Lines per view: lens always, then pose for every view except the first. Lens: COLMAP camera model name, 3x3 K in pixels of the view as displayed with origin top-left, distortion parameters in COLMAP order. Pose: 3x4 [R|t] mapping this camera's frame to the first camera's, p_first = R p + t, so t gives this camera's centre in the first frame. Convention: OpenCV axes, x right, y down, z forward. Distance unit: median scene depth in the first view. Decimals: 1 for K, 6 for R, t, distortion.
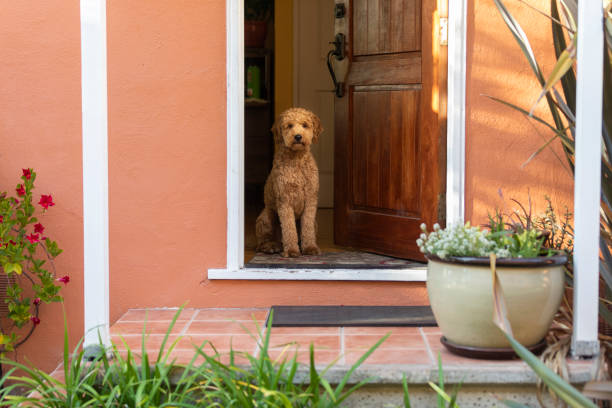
lens RADIAL K [[1127.3, 0, 306.0], [0, 1127.3, 204.0], [0, 0, 1]] dist [0.045707, 0.028141]
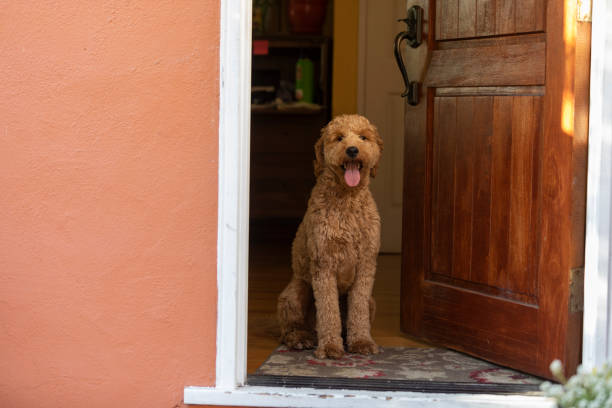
lens RADIAL K [[1274.4, 0, 306.0], [0, 1274.4, 204.0], [0, 0, 1]] dist [0.002974, -0.134423]
pose [[0.997614, 0.018415, -0.066532, 0.019931], [-0.019210, 0.999751, -0.011331, -0.031112], [0.066307, 0.012582, 0.997720, 0.294541]]
